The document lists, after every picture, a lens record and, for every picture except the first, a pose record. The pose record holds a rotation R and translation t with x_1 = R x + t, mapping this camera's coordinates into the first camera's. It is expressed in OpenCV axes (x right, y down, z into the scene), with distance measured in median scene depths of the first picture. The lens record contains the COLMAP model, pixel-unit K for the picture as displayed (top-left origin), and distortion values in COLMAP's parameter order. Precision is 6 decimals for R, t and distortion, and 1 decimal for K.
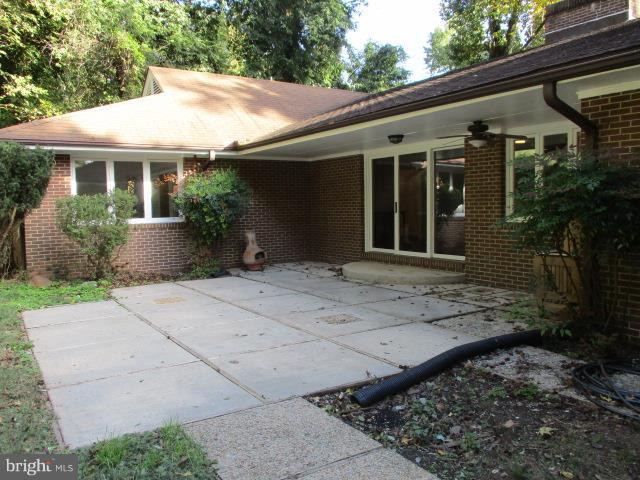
lens RADIAL K [[535.2, 0, 315.3], [0, 535.2, 242.3], [0, 0, 1]] dist [-0.023828, -0.001348]
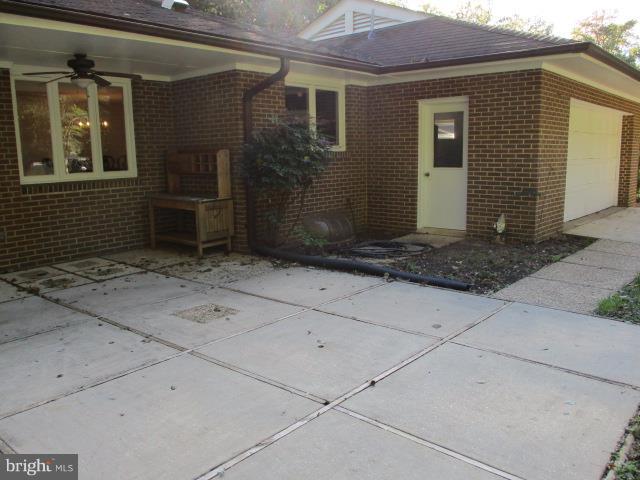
lens RADIAL K [[535.2, 0, 315.2], [0, 535.2, 236.5], [0, 0, 1]] dist [-0.023828, -0.001348]
pose [[-0.266056, -0.135322, 0.954412, -0.863428], [0.104553, 0.980205, 0.168125, -0.084966], [-0.958271, 0.144517, -0.246641, 1.303559]]
